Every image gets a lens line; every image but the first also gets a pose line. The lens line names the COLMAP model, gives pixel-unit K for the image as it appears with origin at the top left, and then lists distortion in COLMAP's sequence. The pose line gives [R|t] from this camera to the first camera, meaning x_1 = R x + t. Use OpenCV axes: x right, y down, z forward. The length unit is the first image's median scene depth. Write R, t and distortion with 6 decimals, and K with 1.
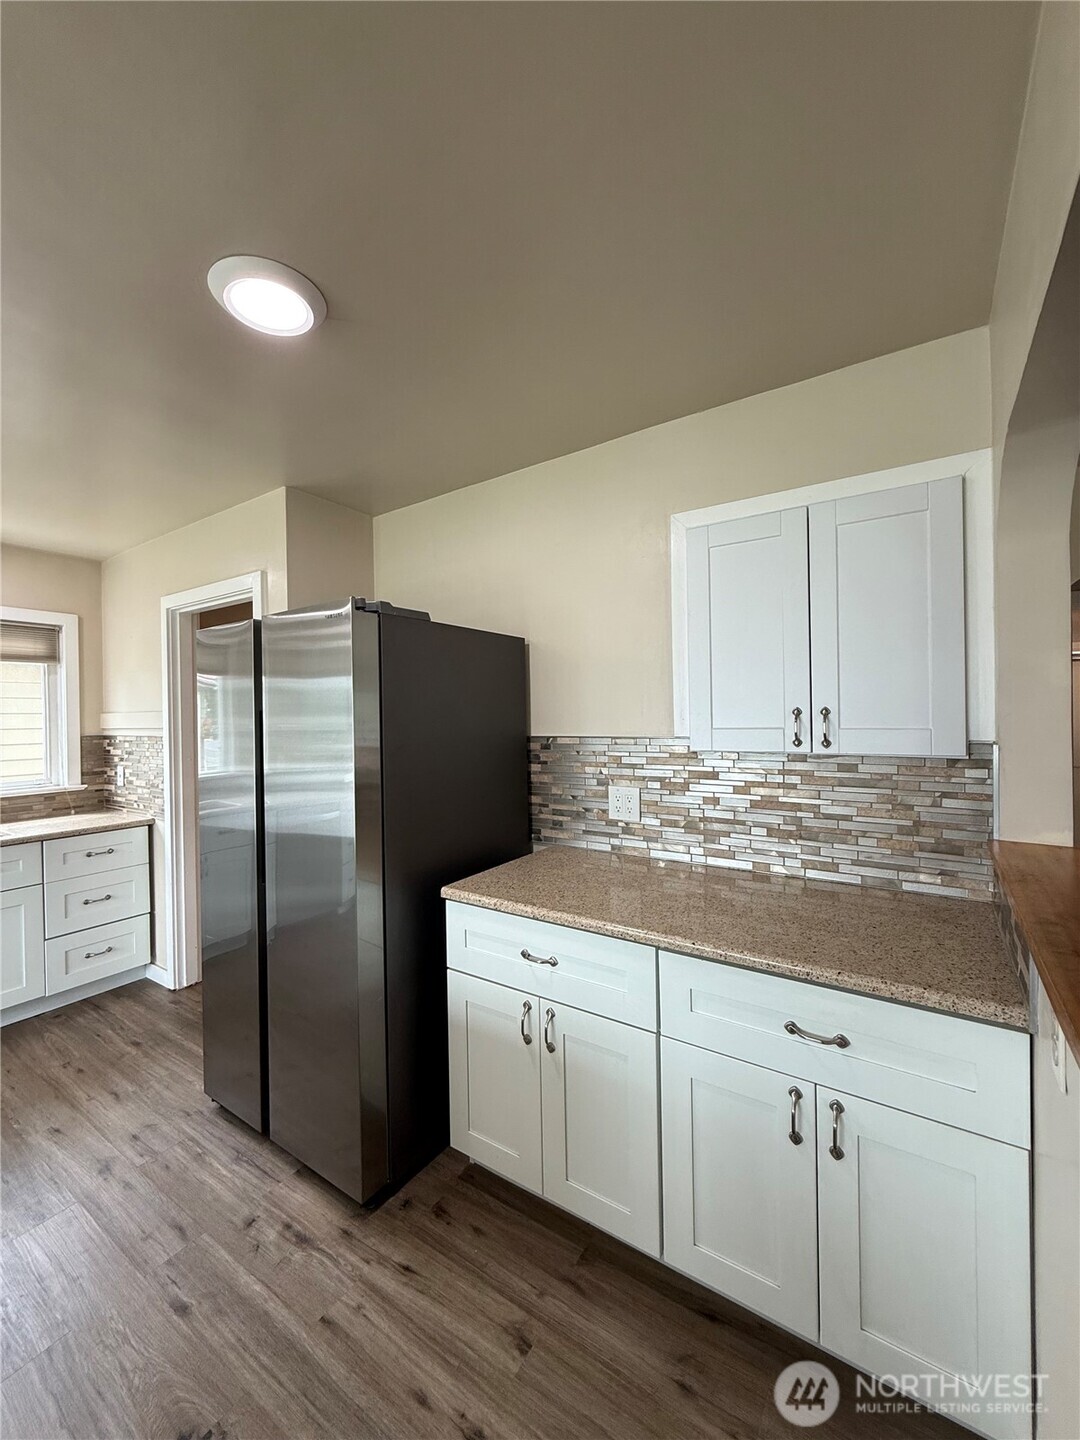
lens RADIAL K [[573.1, 0, 539.4], [0, 573.1, 718.7], [0, 0, 1]] dist [-0.000773, 0.000077]
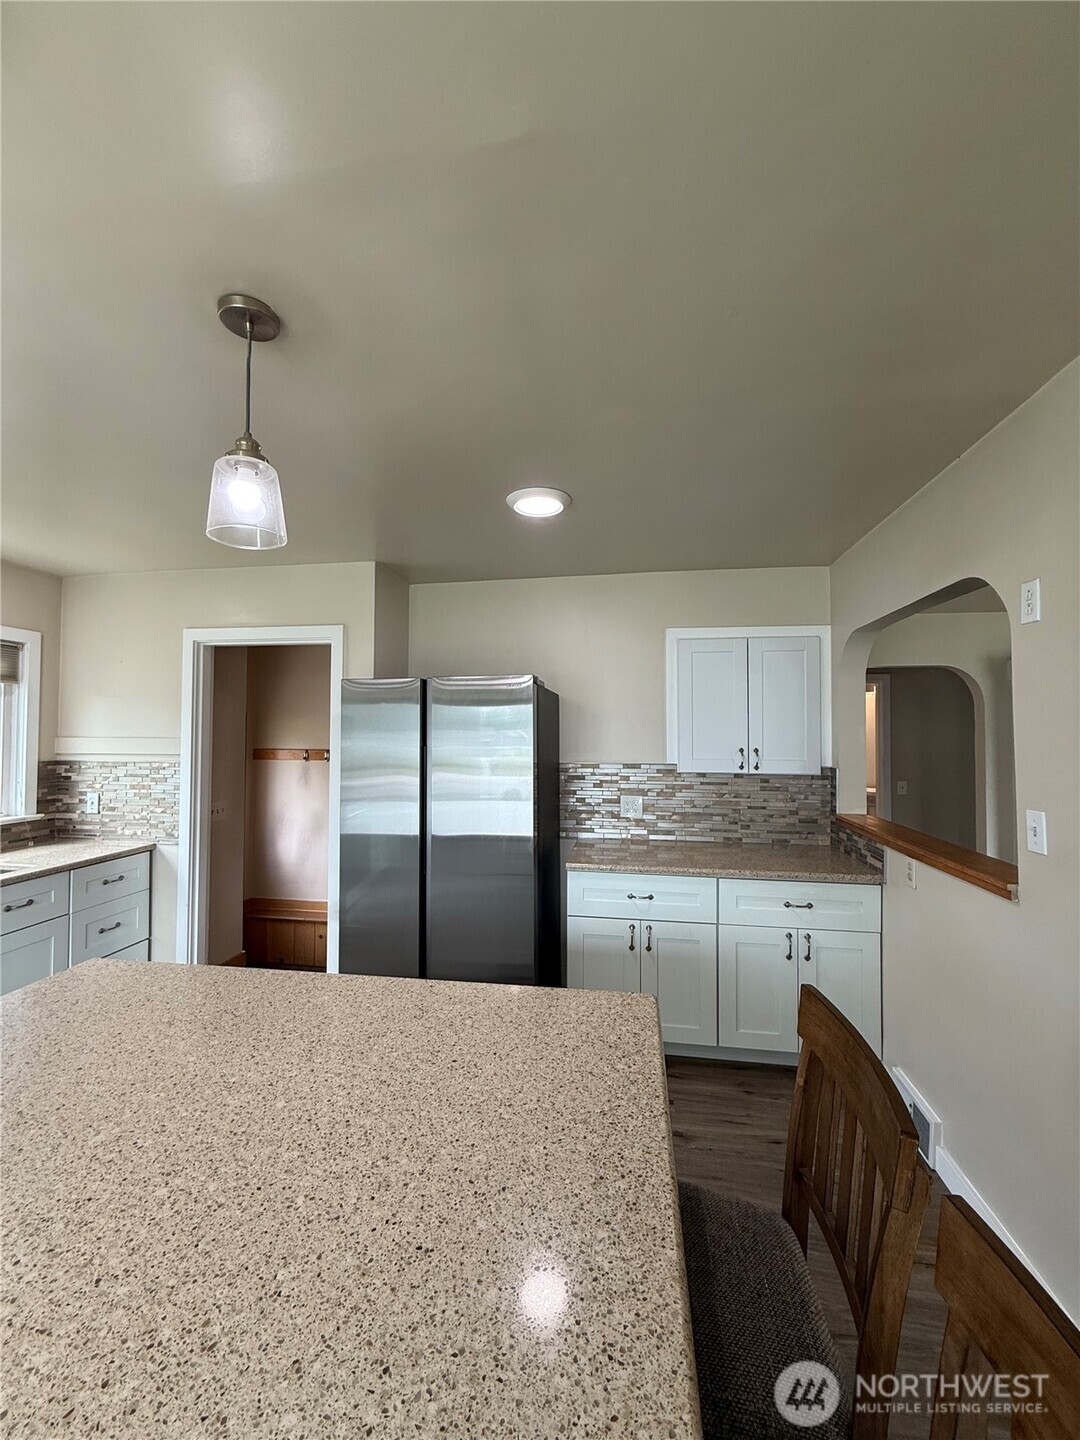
lens RADIAL K [[573.1, 0, 539.4], [0, 573.1, 718.7], [0, 0, 1]] dist [-0.000773, 0.000077]
pose [[0.906861, 0.029276, 0.420412, -0.767882], [-0.015728, 0.999240, -0.035658, -0.032310], [-0.421136, 0.025724, 0.906632, -0.323617]]
